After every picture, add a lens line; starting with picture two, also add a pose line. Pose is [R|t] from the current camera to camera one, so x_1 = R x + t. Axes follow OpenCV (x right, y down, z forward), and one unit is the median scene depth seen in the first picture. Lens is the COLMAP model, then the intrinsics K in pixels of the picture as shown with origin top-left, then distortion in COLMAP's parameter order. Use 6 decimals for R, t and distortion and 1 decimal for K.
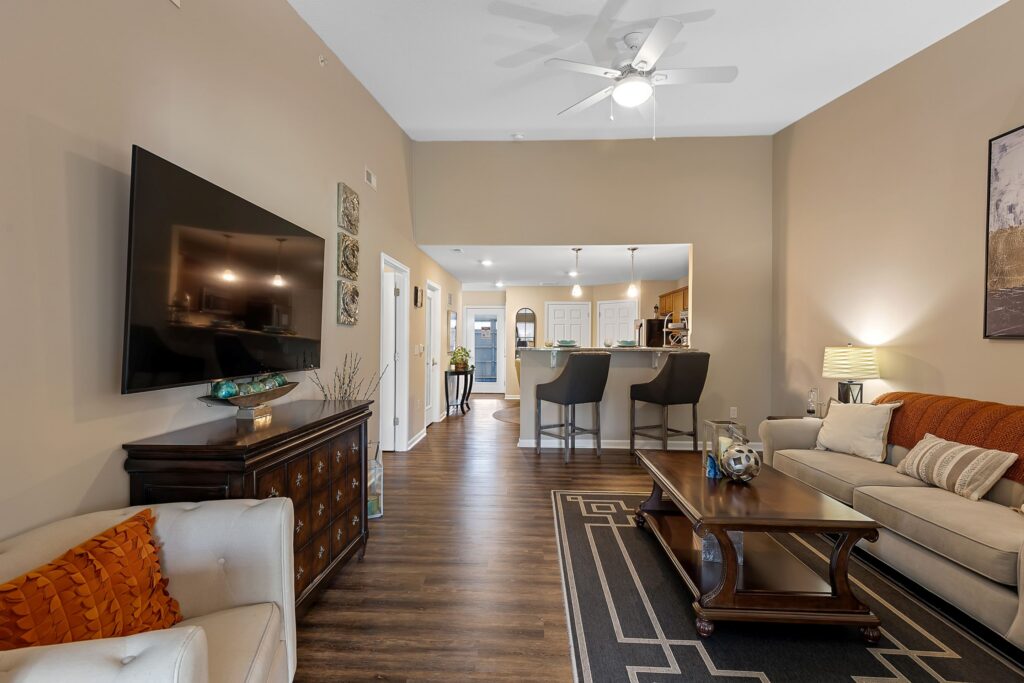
lens RADIAL K [[463.3, 0, 502.8], [0, 463.3, 341.1], [0, 0, 1]] dist [0.002629, -0.000812]
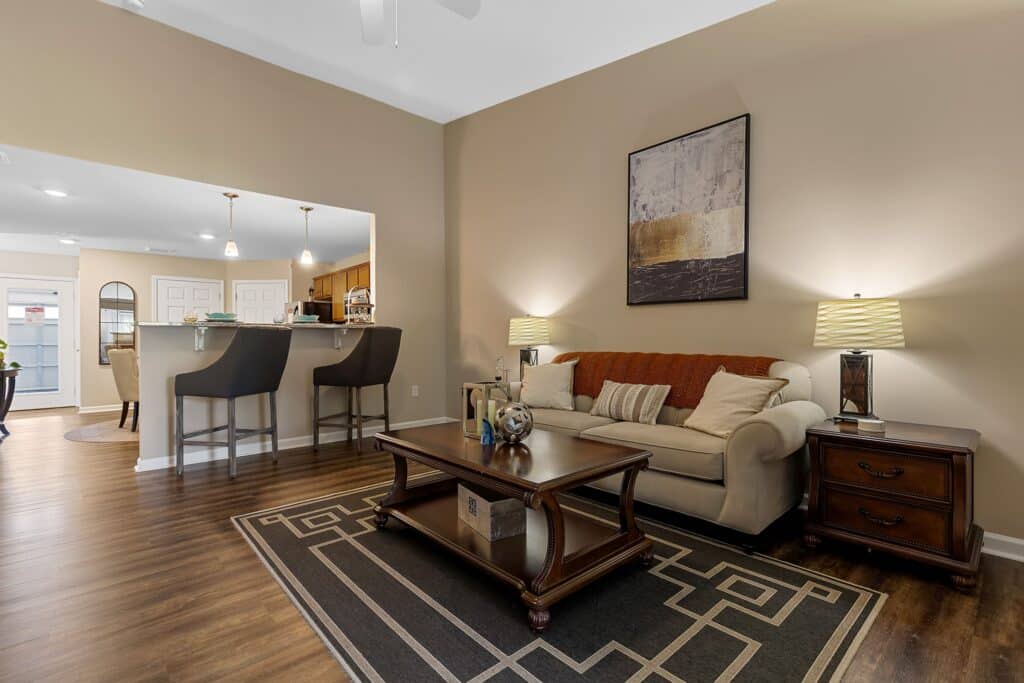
lens RADIAL K [[463.3, 0, 507.1], [0, 463.3, 338.5], [0, 0, 1]] dist [0.002629, -0.000812]
pose [[0.708025, -0.005226, 0.706168, -0.091900], [0.008060, 0.999967, -0.000681, 0.064316], [-0.706142, 0.006174, 0.708044, 0.236568]]
